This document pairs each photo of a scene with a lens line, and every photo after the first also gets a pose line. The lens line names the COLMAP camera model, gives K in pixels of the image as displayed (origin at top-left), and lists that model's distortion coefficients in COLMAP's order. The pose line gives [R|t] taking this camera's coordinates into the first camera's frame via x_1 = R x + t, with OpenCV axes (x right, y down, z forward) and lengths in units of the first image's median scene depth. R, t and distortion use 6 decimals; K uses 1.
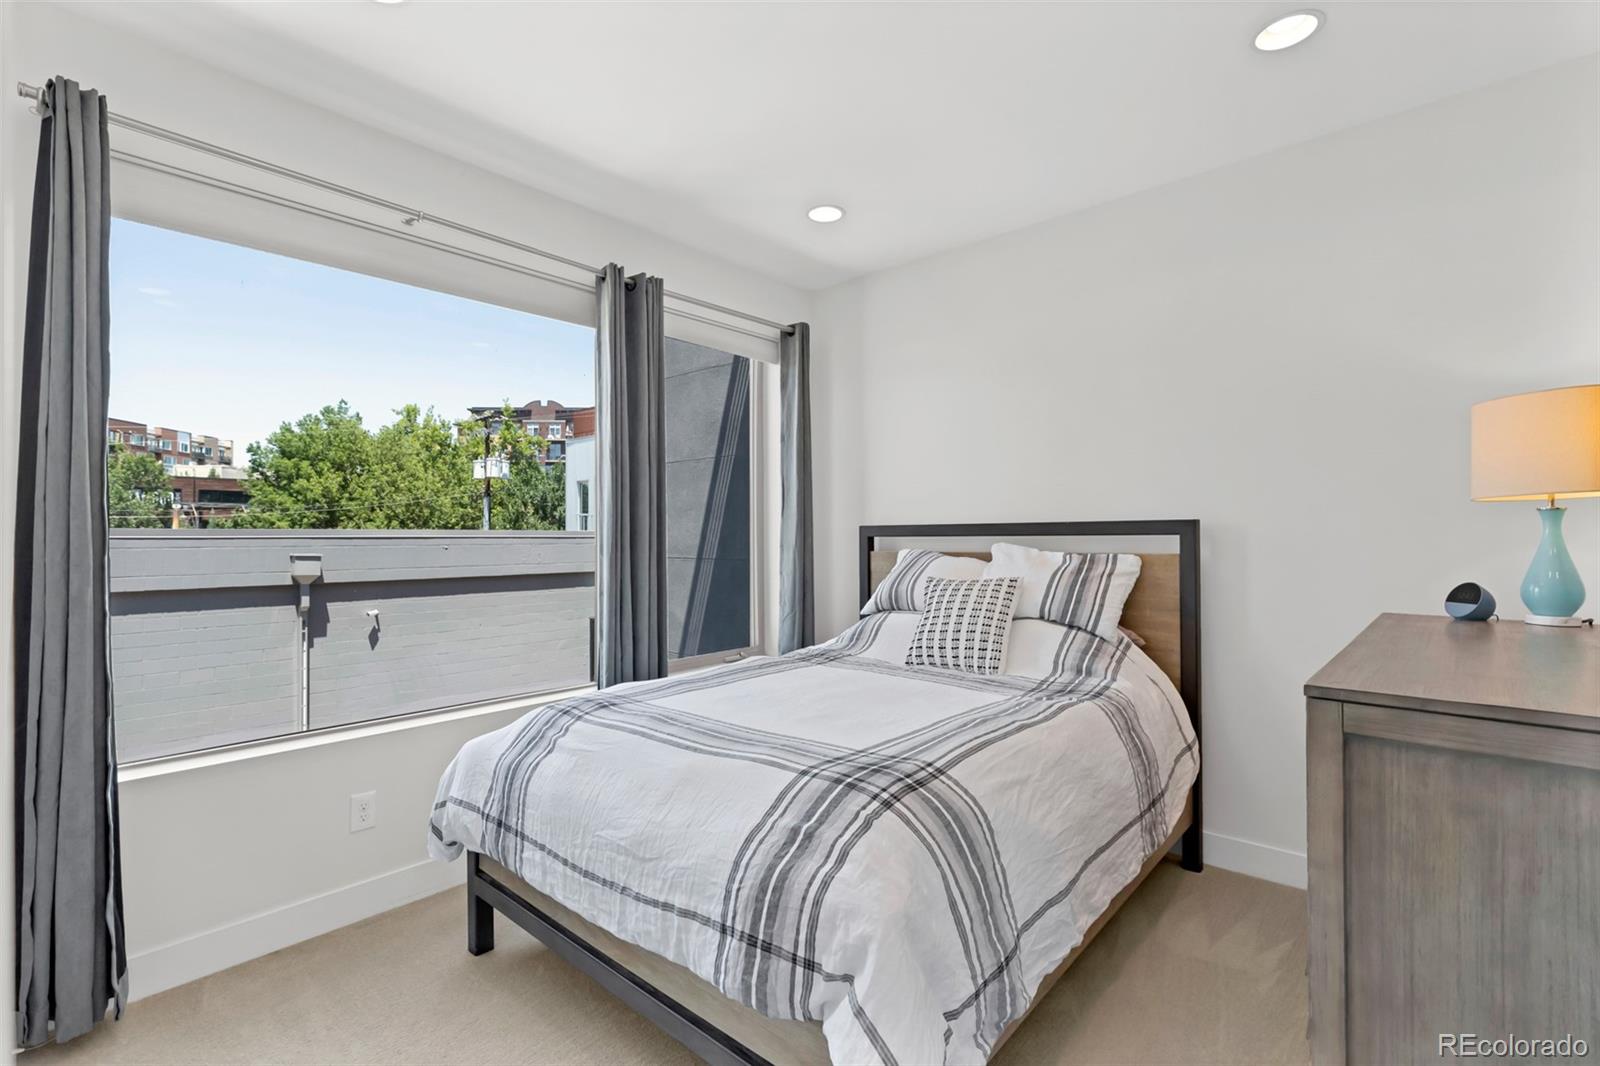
lens RADIAL K [[729.9, 0, 809.8], [0, 729.9, 534.3], [0, 0, 1]] dist [-0.003828, 0.002570]
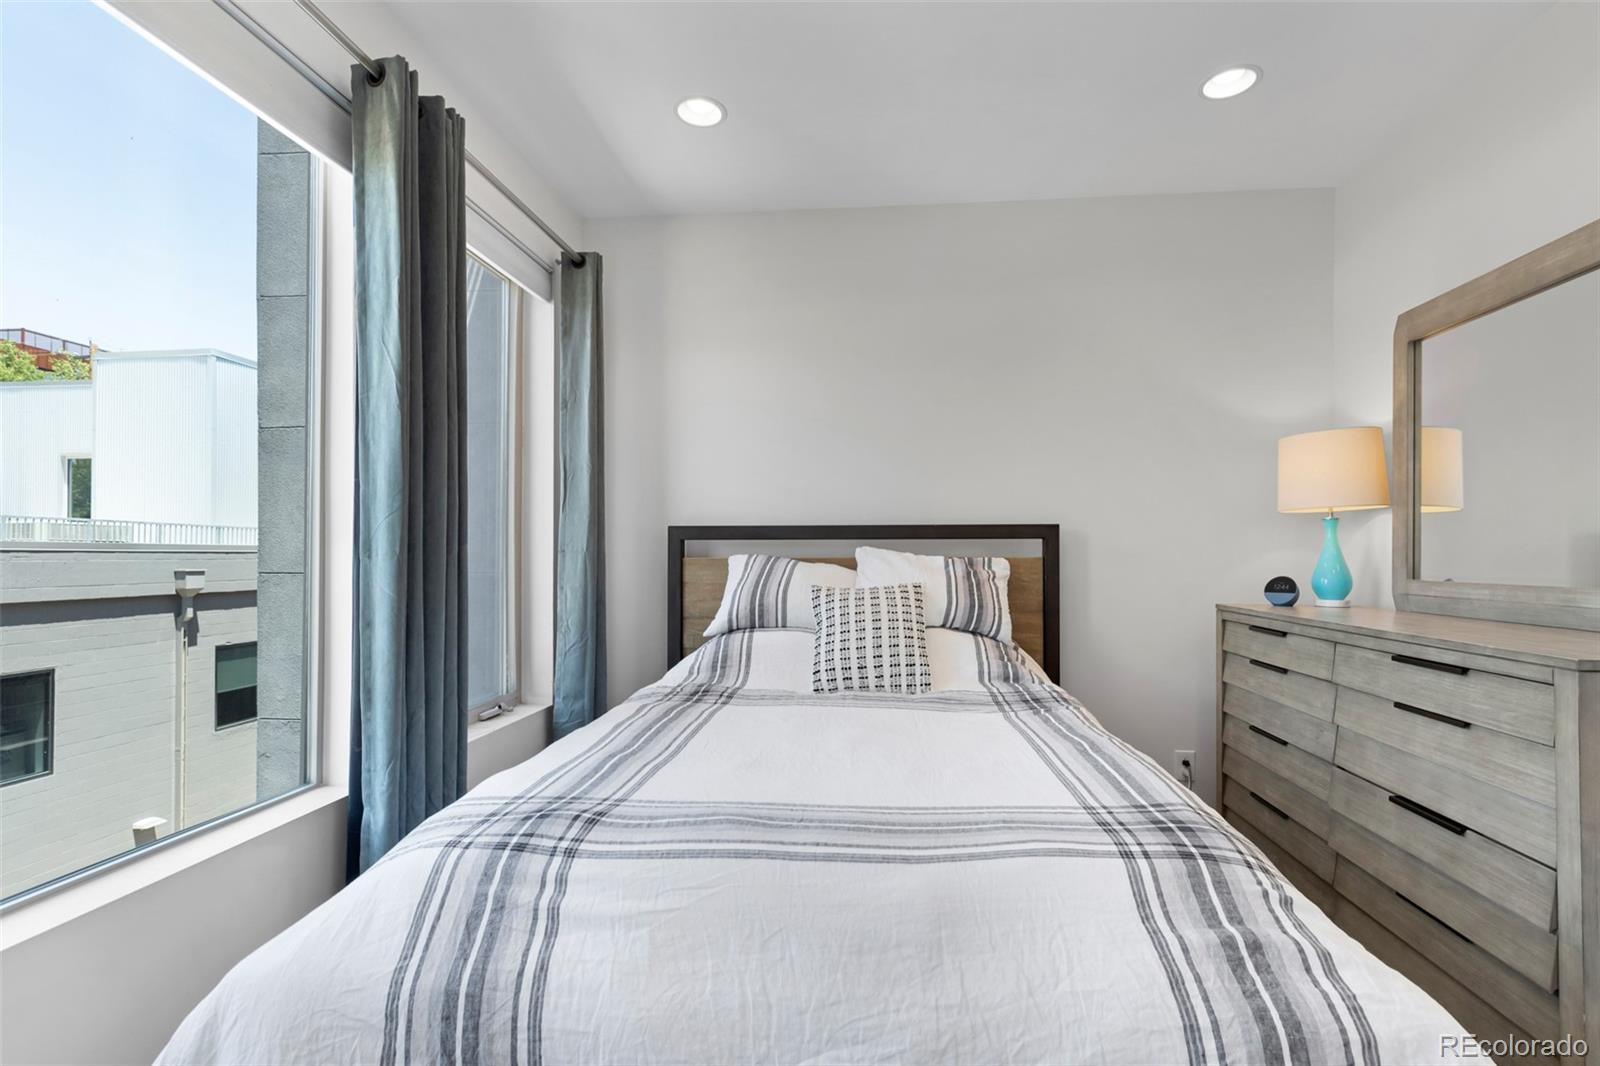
lens RADIAL K [[729.9, 0, 808.7], [0, 729.9, 556.8], [0, 0, 1]] dist [-0.003828, 0.002570]
pose [[0.803064, 0.003291, 0.595884, -0.377011], [-0.004823, 0.999988, 0.000977, 0.026533], [-0.595874, -0.003659, 0.803070, 0.358903]]
